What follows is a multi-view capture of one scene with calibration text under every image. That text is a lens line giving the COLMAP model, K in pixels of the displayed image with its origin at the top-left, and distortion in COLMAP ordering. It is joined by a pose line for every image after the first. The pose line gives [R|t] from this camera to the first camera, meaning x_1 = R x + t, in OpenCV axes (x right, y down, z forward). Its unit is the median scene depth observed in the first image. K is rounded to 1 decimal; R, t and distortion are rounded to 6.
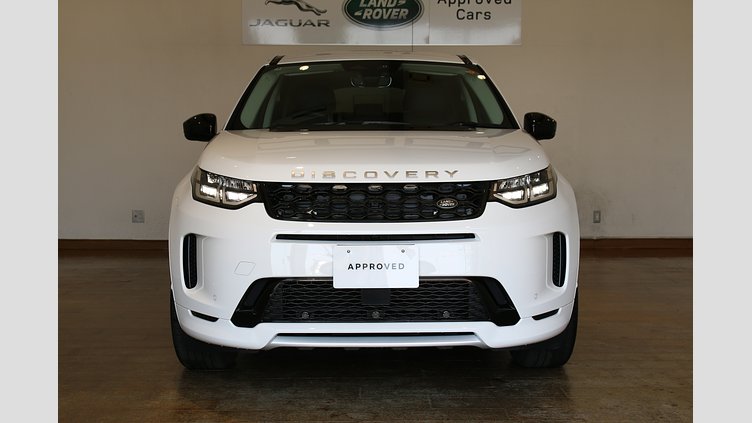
lens RADIAL K [[1038.2, 0, 373.0], [0, 1038.2, 216.6], [0, 0, 1]] dist [0.118331, 0.000000]
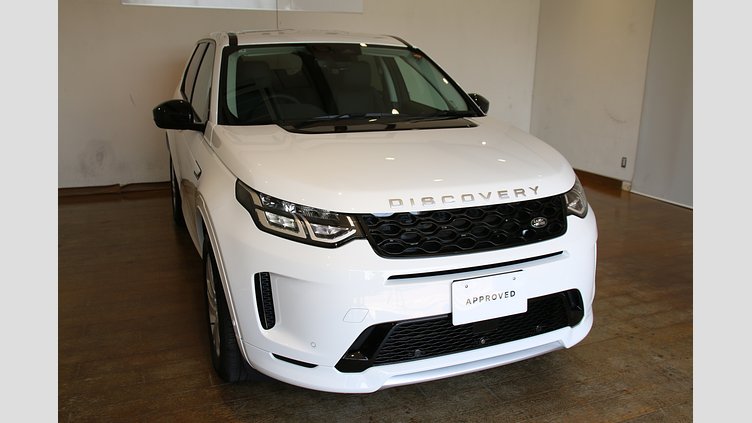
lens RADIAL K [[624.0, 0, 372.3], [0, 624.0, 217.8], [0, 0, 1]] dist [-0.013835, -0.002116]
pose [[0.909332, -0.096385, 0.404753, -0.323343], [0.013738, 0.979223, 0.202322, -0.142900], [-0.415844, -0.178418, 0.891763, 0.532538]]
